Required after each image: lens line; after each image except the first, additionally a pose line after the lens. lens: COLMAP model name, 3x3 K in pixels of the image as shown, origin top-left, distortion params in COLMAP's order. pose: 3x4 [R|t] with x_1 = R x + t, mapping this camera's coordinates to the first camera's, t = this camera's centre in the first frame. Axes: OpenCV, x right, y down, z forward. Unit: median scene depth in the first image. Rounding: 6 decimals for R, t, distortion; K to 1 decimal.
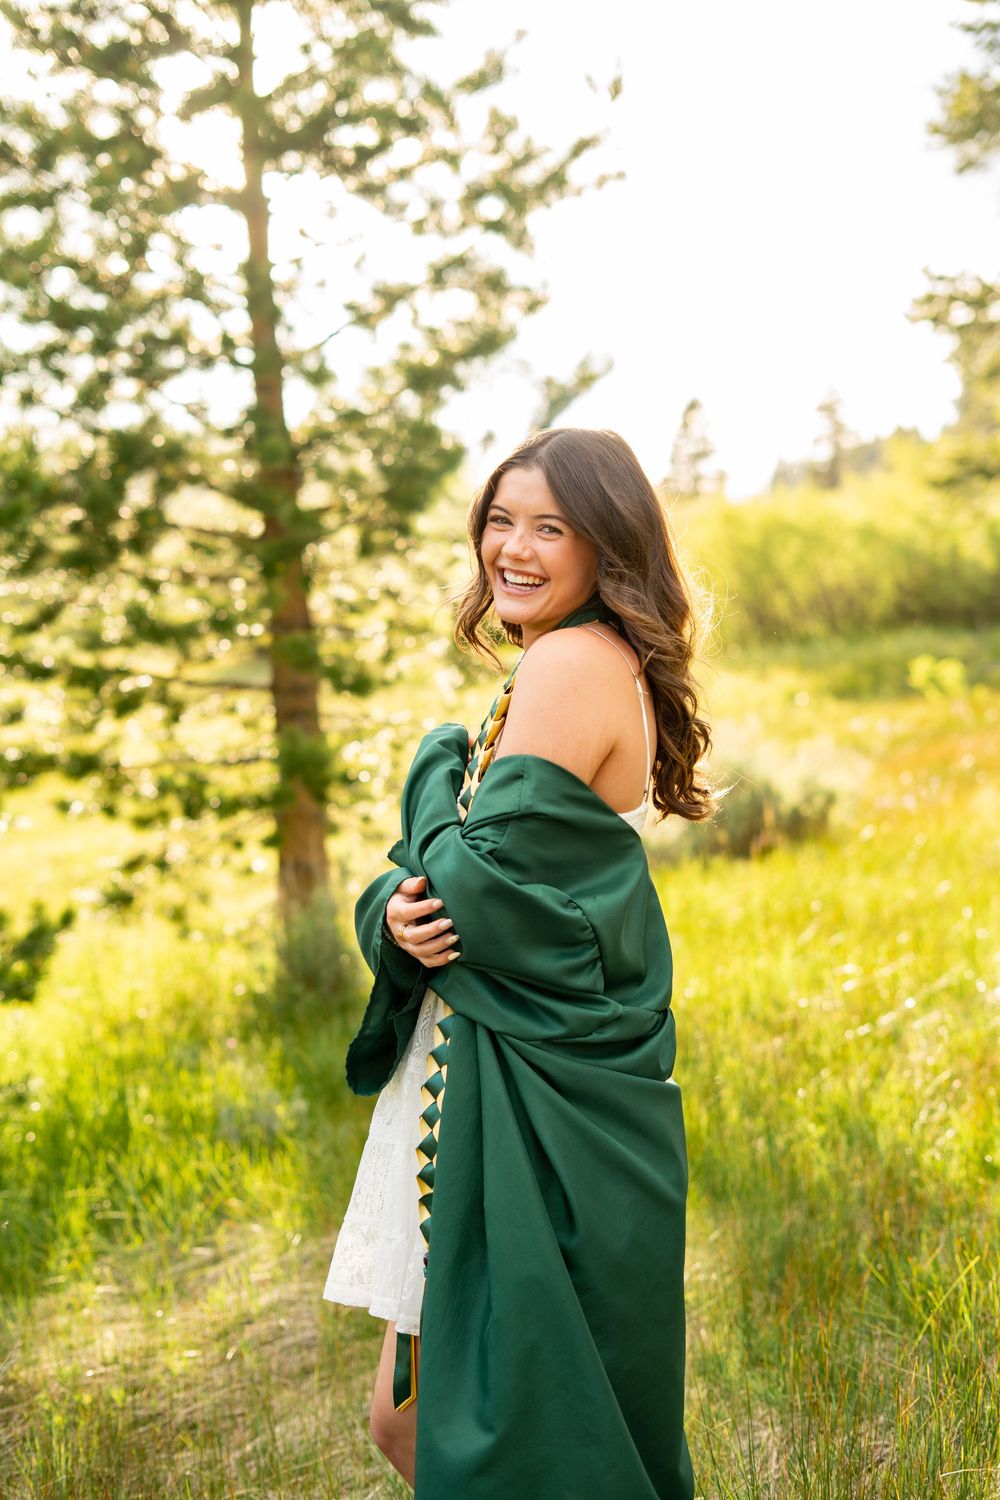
lens RADIAL K [[2084.4, 0, 500.0], [0, 2084.4, 750.0], [0, 0, 1]] dist [-0.010506, -0.083811]
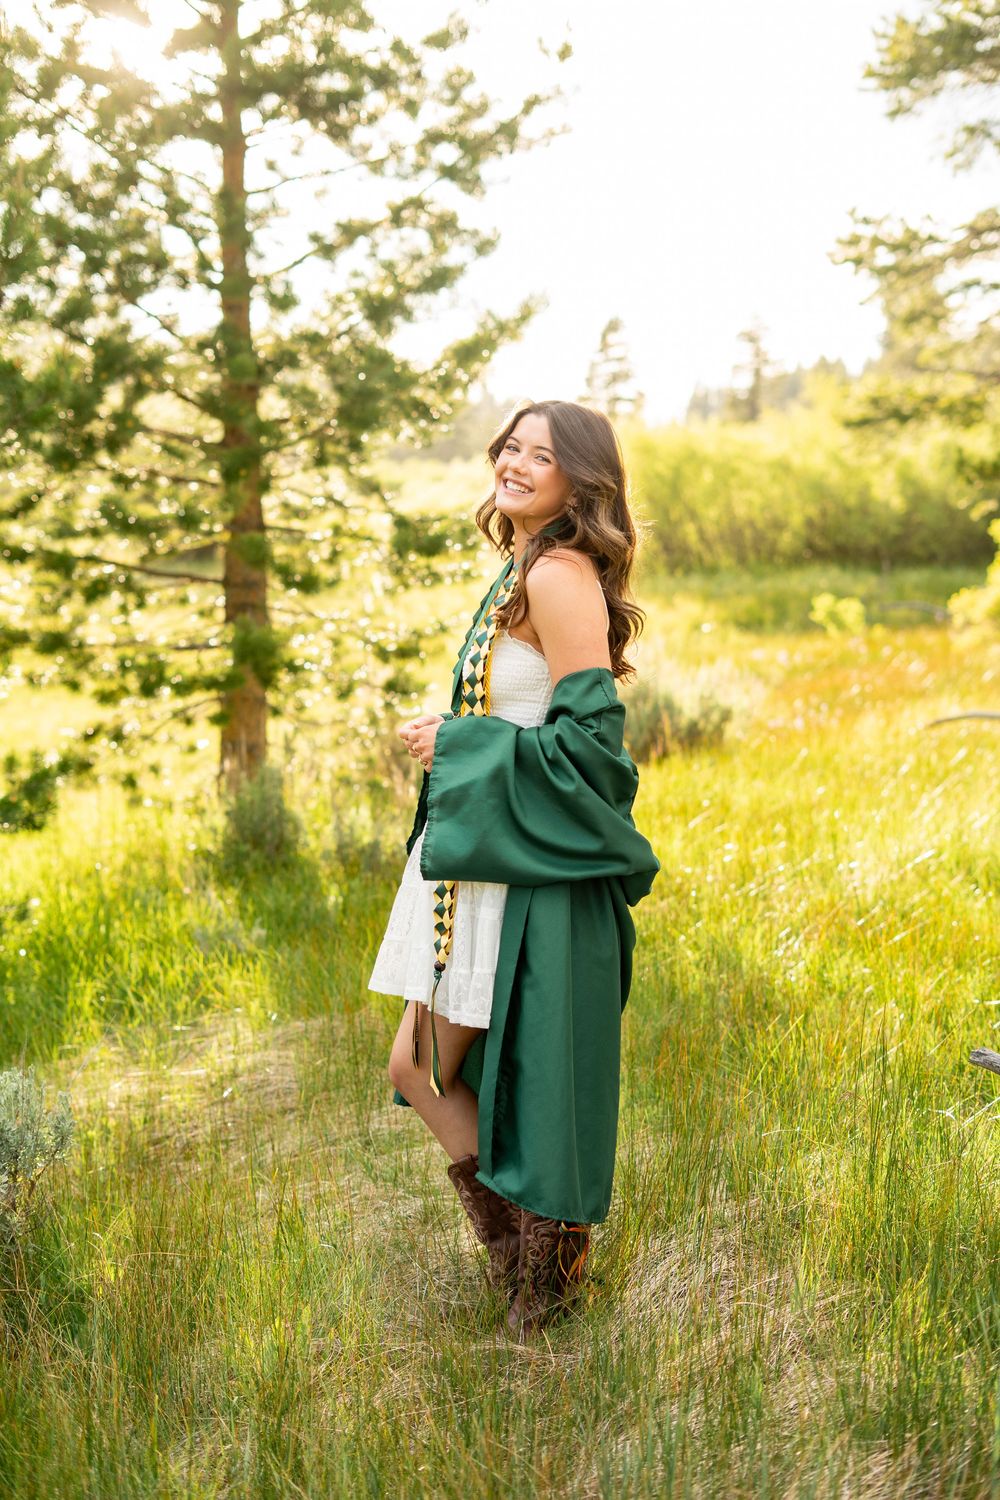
lens RADIAL K [[2163.9, 0, 500.0], [0, 2163.9, 750.0], [0, 0, 1]] dist [-0.037649, 0.039498]
pose [[0.997370, 0.051214, 0.051292, -0.019284], [-0.052990, 0.998020, 0.033882, 0.012764], [-0.049455, -0.036511, 0.998109, -0.151558]]
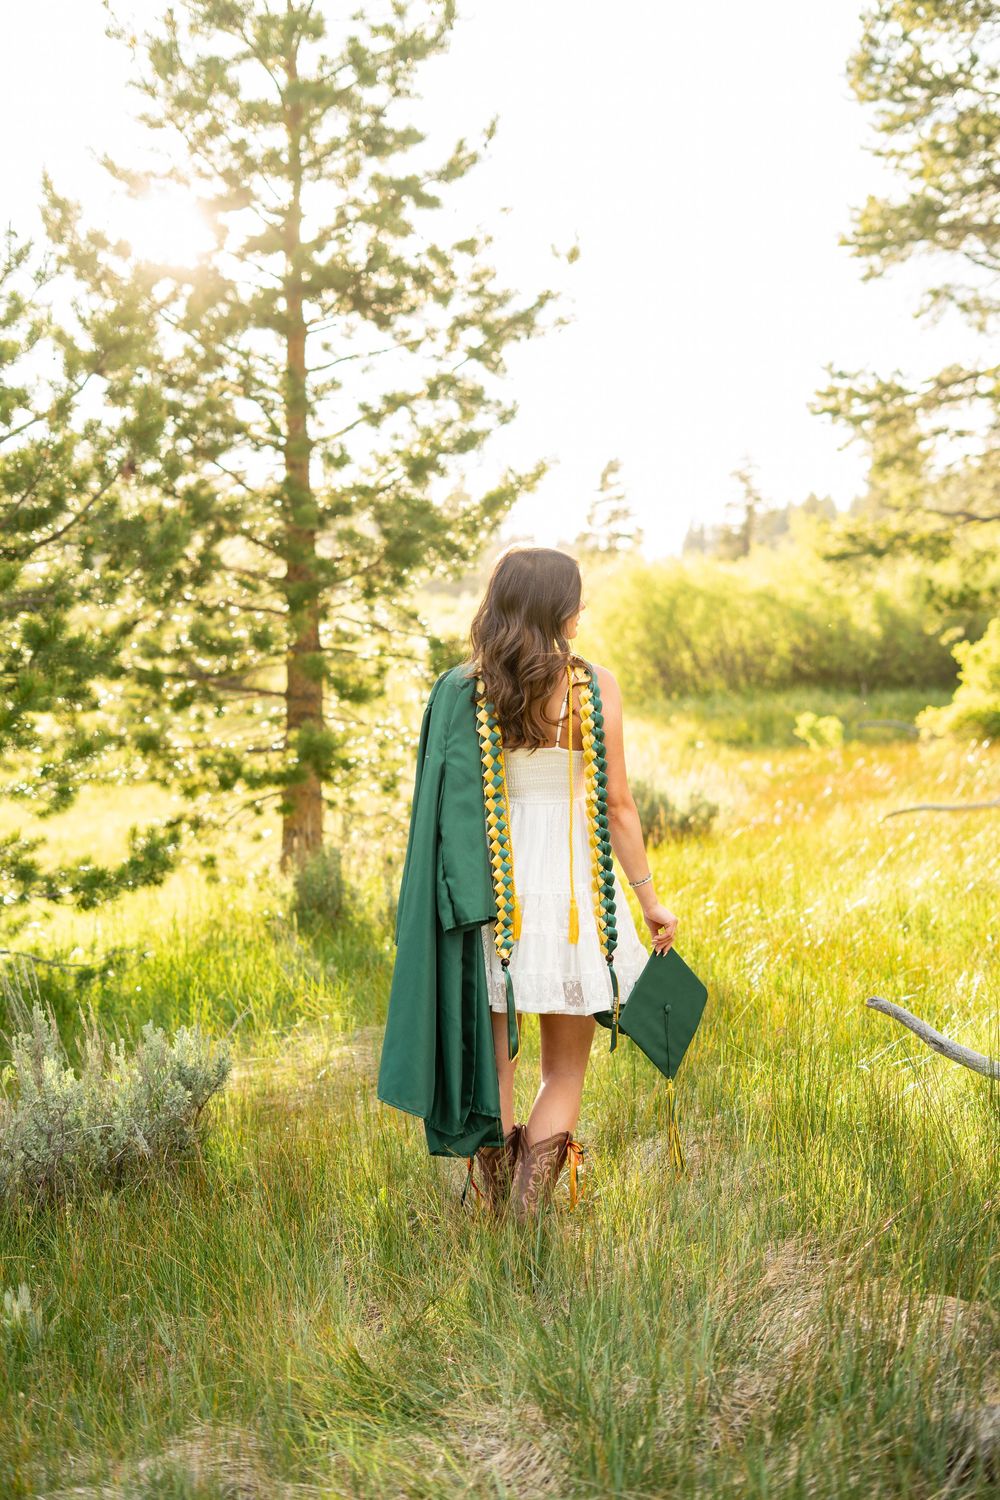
lens RADIAL K [[2084.4, 0, 500.0], [0, 2084.4, 750.0], [0, 0, 1]] dist [-0.010506, -0.083811]
pose [[0.997694, 0.050340, 0.045519, -0.035547], [-0.049274, 0.998491, -0.024243, 0.031079], [-0.046671, 0.021944, 0.998669, -0.317917]]
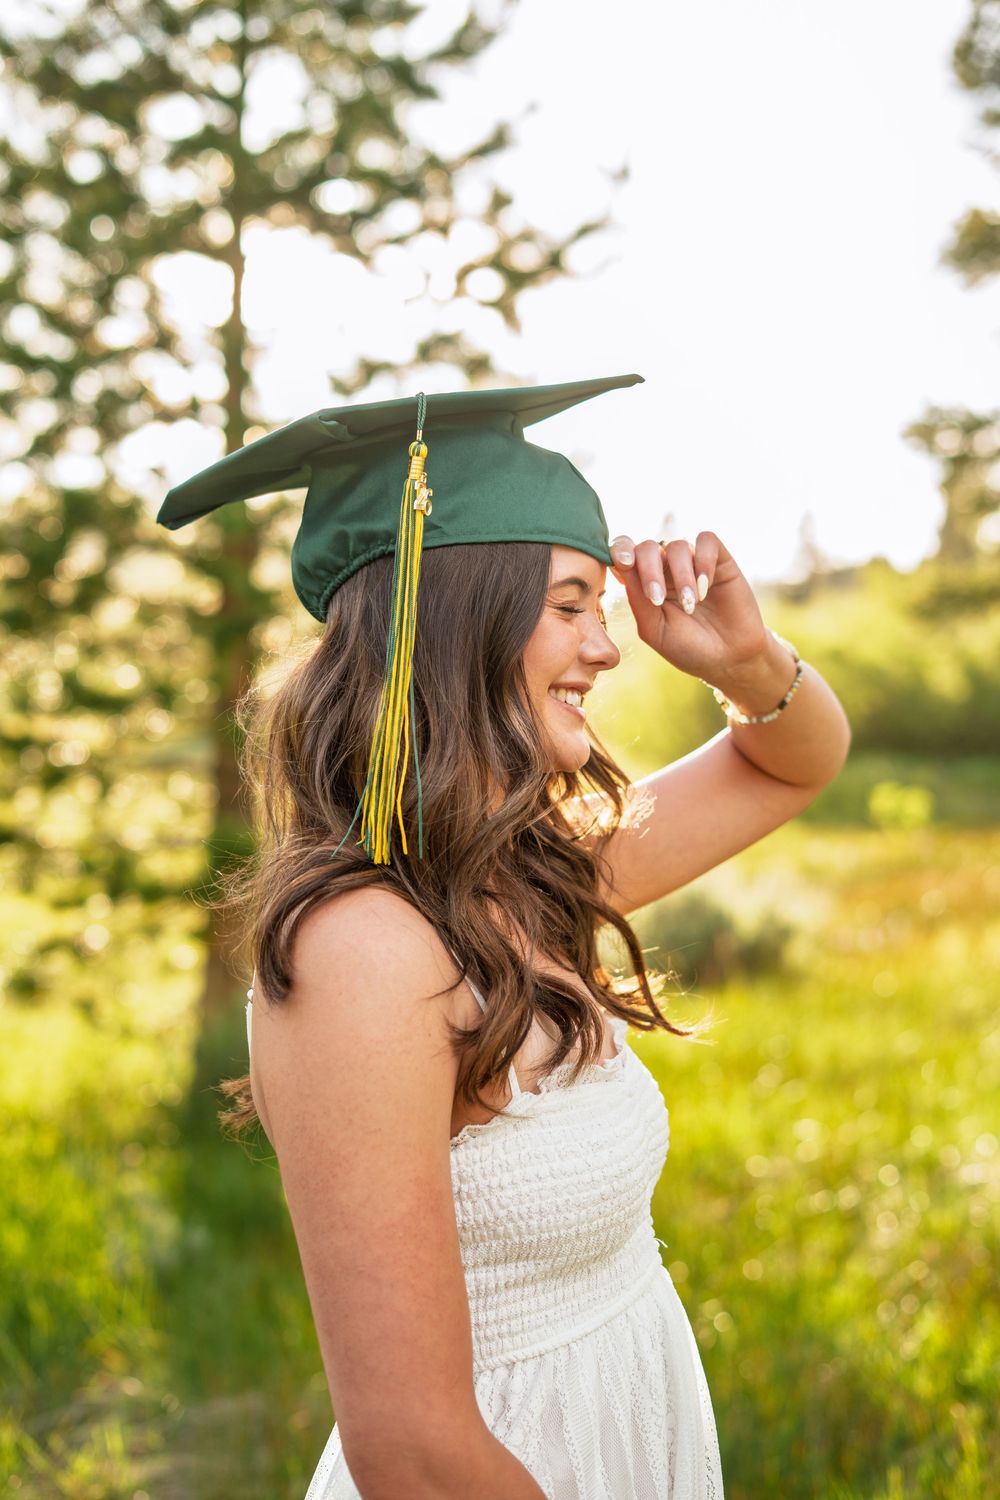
lens RADIAL K [[2084.4, 0, 500.0], [0, 2084.4, 750.0], [0, 0, 1]] dist [-0.010506, -0.083811]
pose [[0.996566, 0.079970, 0.021478, -0.000646], [-0.078937, 0.995851, -0.045264, -0.006814], [-0.025009, 0.043413, 0.998744, 0.059763]]
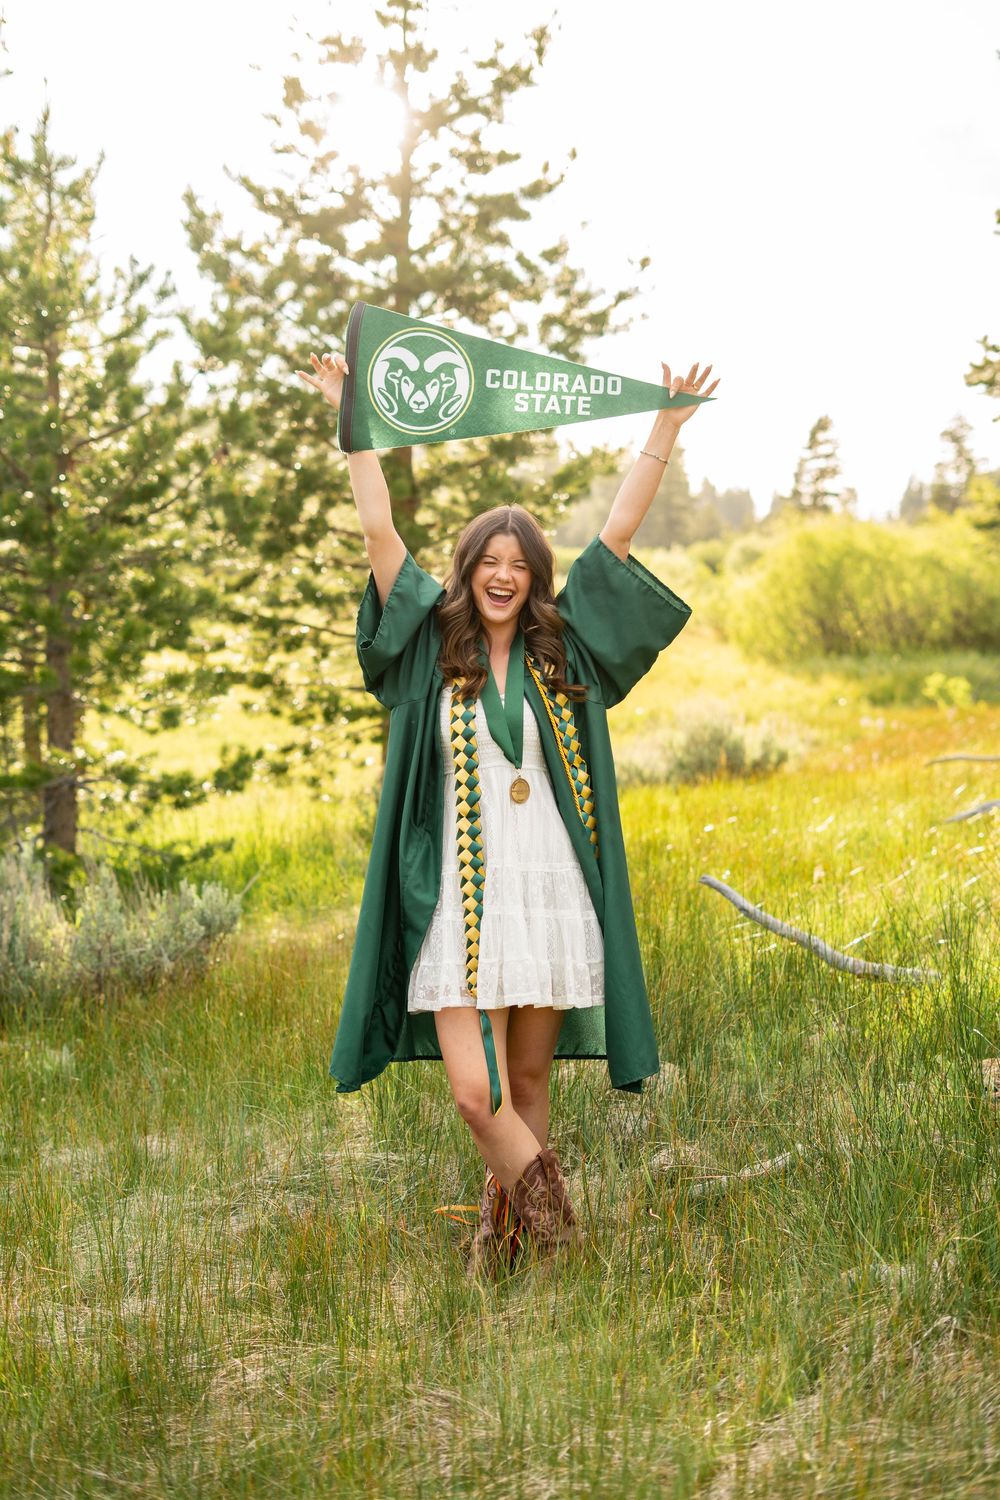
lens RADIAL K [[2084.4, 0, 500.0], [0, 2084.4, 750.0], [0, 0, 1]] dist [-0.010506, -0.083811]
pose [[0.995294, 0.080751, -0.053566, 0.061139], [-0.080615, 0.996734, 0.004704, 0.036595], [0.053770, -0.000364, 0.998553, -0.521498]]
